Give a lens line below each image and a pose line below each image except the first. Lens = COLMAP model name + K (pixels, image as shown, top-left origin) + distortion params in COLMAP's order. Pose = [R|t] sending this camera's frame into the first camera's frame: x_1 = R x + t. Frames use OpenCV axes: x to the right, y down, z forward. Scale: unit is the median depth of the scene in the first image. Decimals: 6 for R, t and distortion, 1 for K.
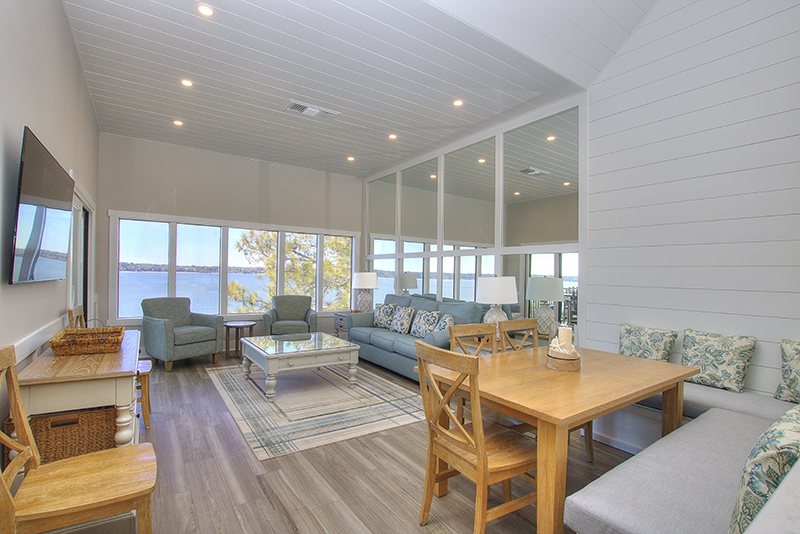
lens RADIAL K [[376.4, 0, 395.2], [0, 376.4, 271.0], [0, 0, 1]] dist [-0.021802, 0.000110]
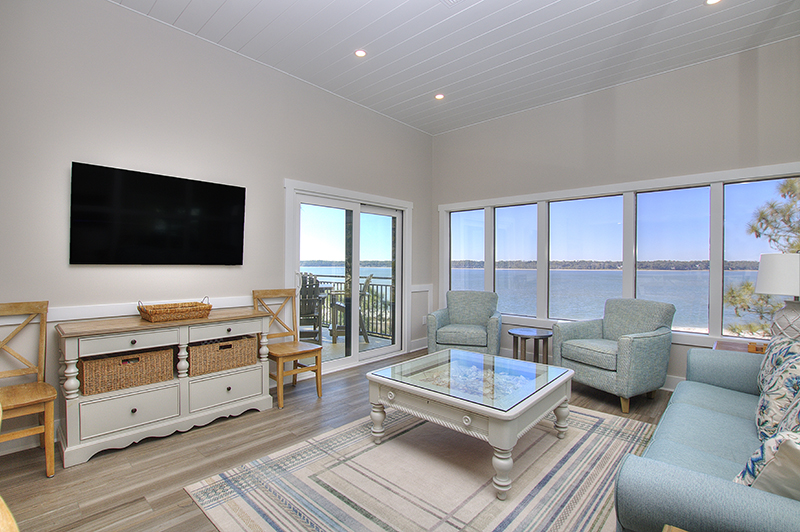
lens RADIAL K [[376.4, 0, 395.2], [0, 376.4, 270.0], [0, 0, 1]] dist [-0.021802, 0.000110]
pose [[0.219779, -0.003765, -0.975542, 0.405221], [0.003453, 0.999989, -0.003082, 0.028501], [0.975544, -0.002691, 0.219790, 0.974715]]
